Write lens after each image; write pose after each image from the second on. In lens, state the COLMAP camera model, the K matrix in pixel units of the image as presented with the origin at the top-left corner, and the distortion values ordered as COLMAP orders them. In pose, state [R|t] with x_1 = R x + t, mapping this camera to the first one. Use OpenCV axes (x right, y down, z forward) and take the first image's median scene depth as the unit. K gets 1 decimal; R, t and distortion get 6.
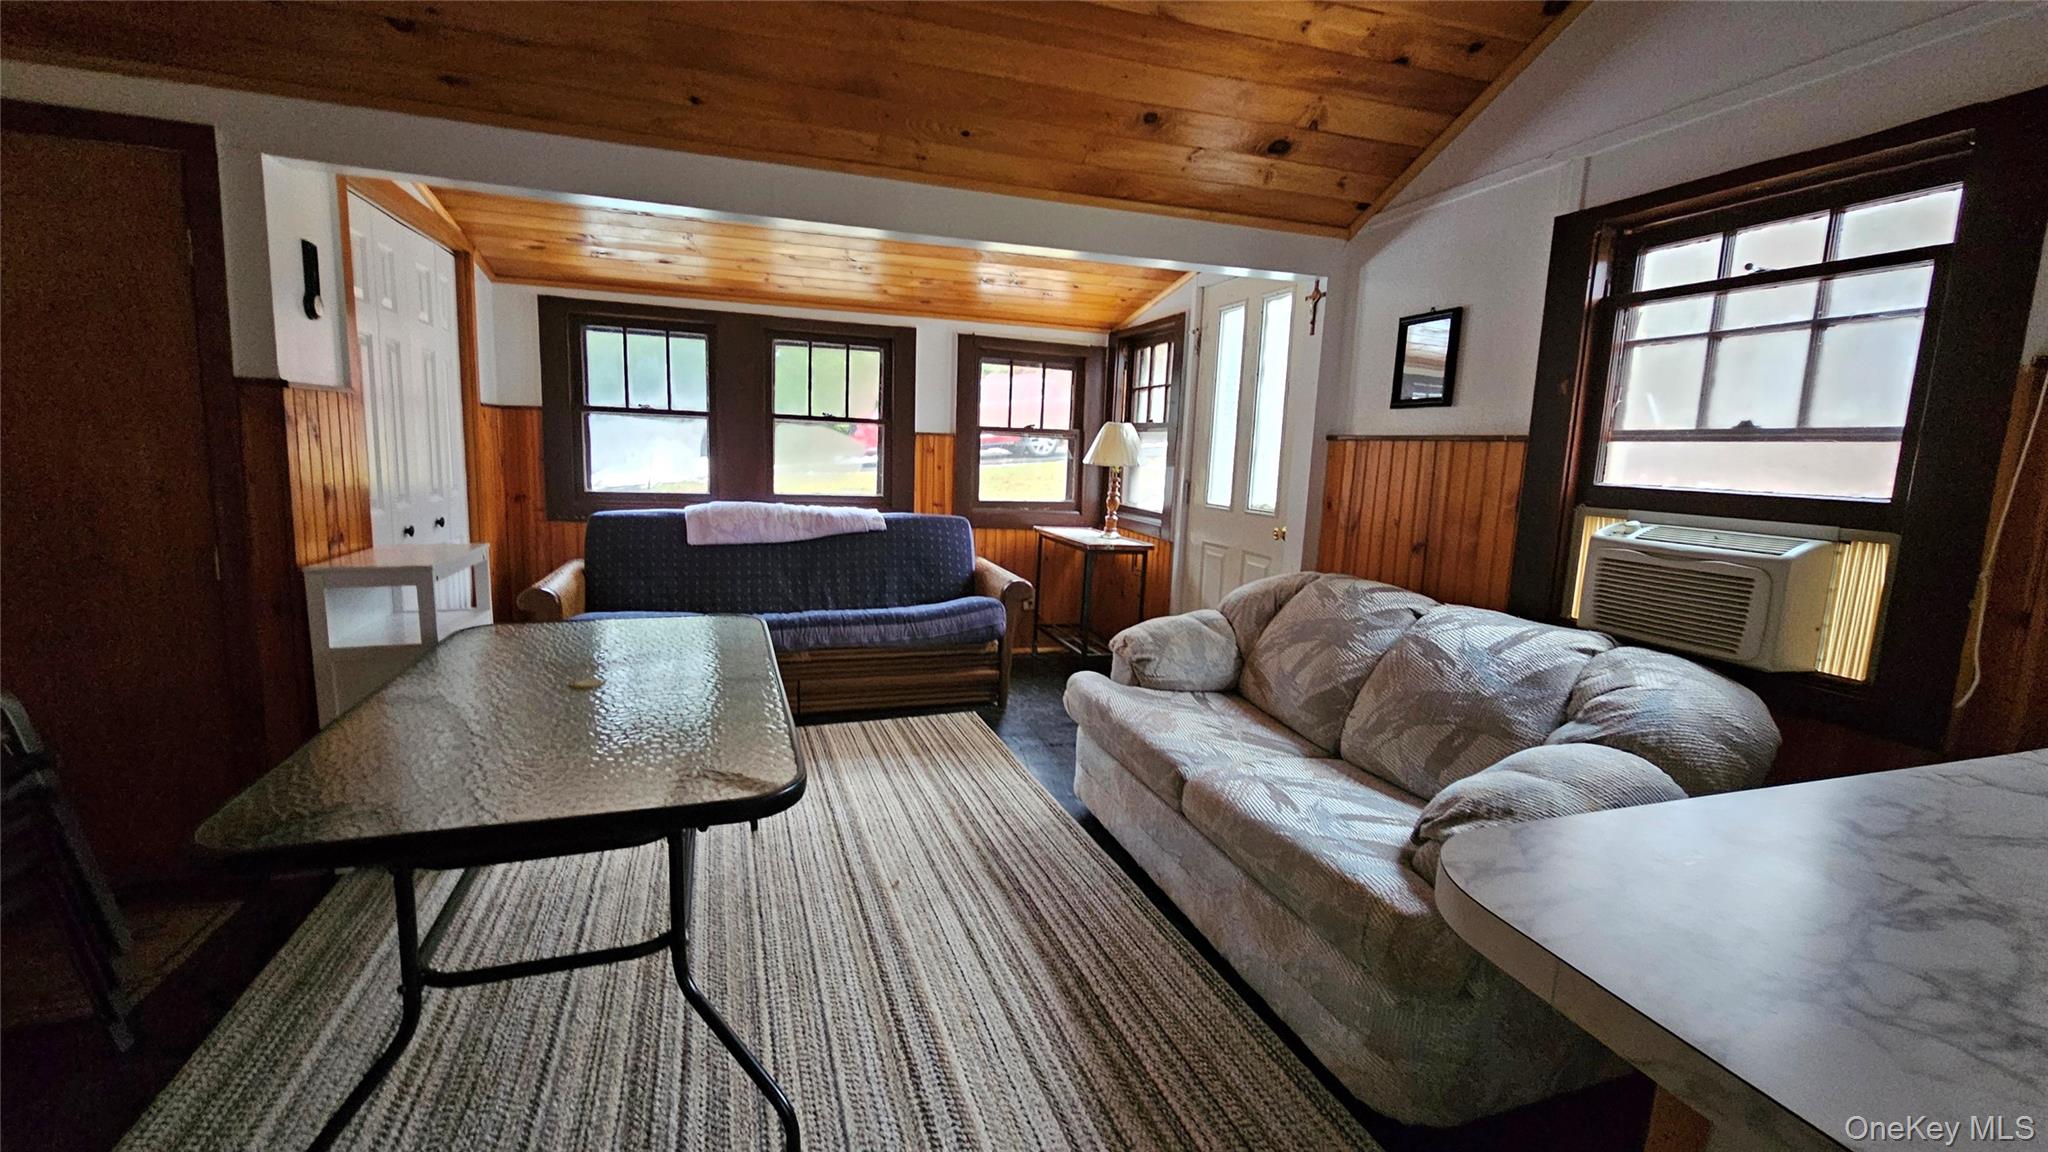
lens RADIAL K [[835.0, 0, 1024.0], [0, 835.0, 576.0], [0, 0, 1]] dist [0.001408, -0.000338]
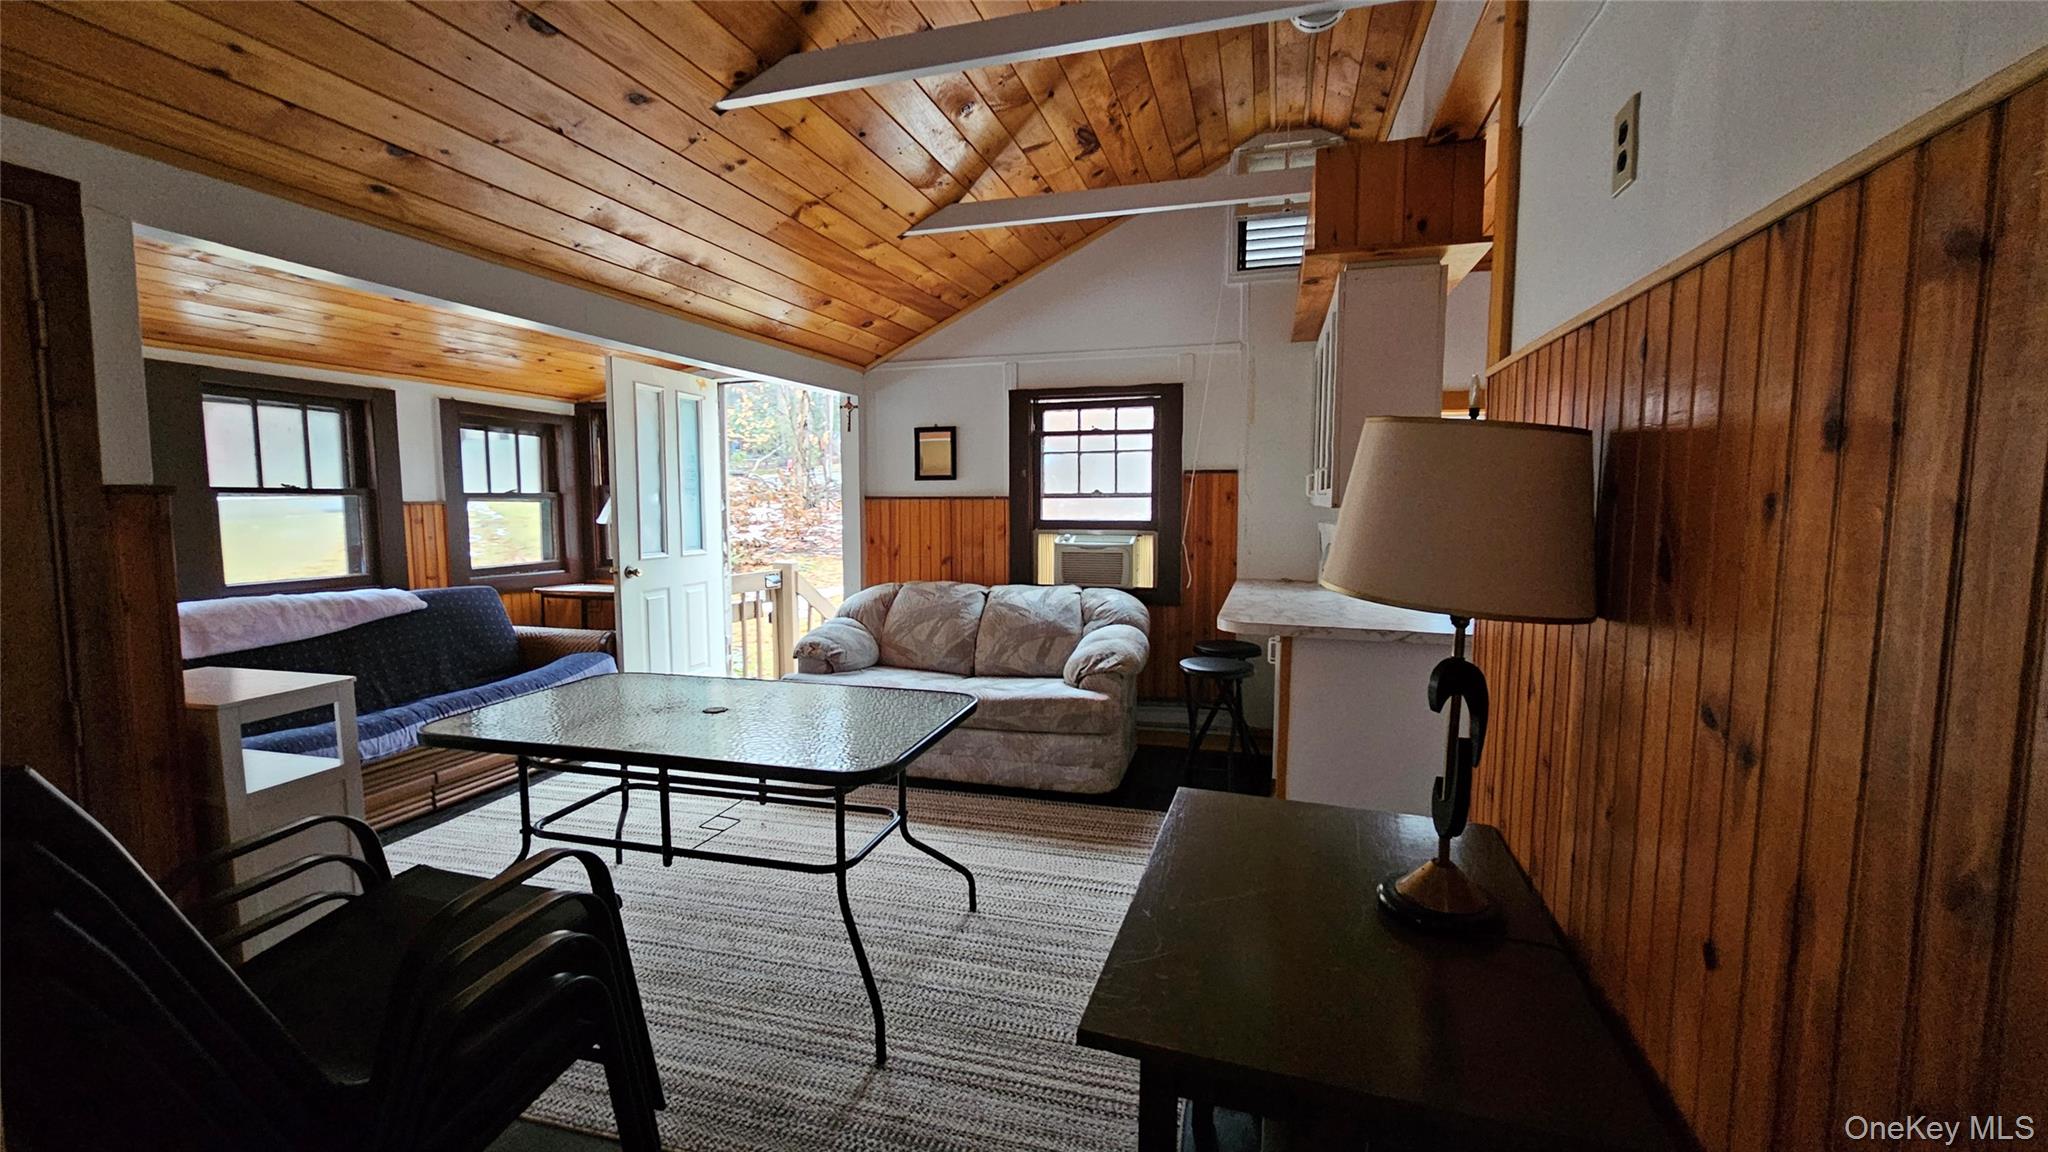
lens RADIAL K [[835.0, 0, 1024.0], [0, 835.0, 576.0], [0, 0, 1]] dist [0.001408, -0.000338]
pose [[0.568484, -0.112986, 0.814899, -0.810057], [0.147509, 0.988471, 0.034148, -0.035442], [-0.809362, 0.100792, 0.578597, -0.126471]]
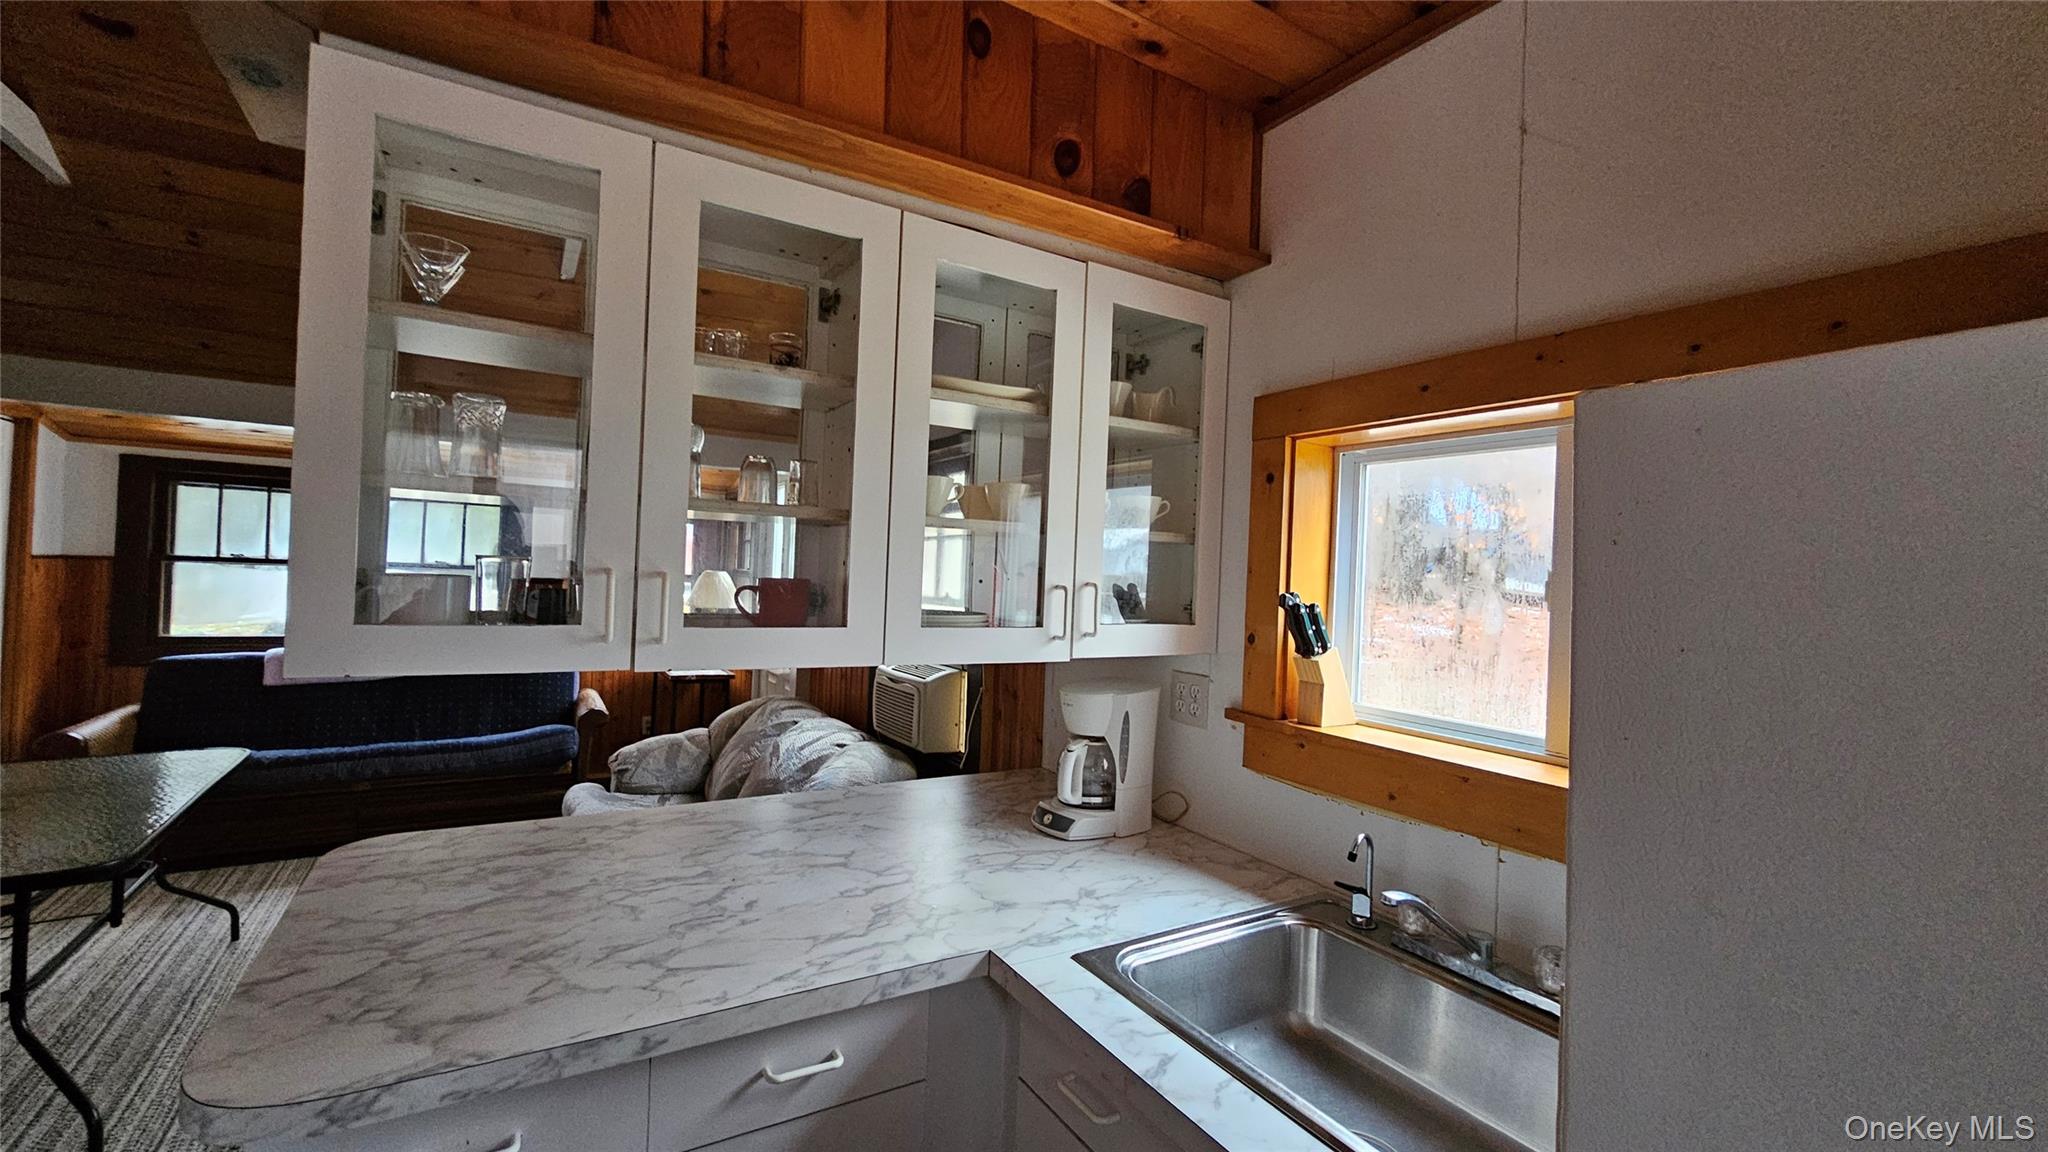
lens RADIAL K [[835.0, 0, 1024.0], [0, 835.0, 576.0], [0, 0, 1]] dist [0.001408, -0.000338]
pose [[0.974352, 0.000618, 0.225031, 0.325242], [0.031943, 0.989490, -0.141027, 0.005567], [-0.222753, 0.144598, 0.964092, -0.283174]]
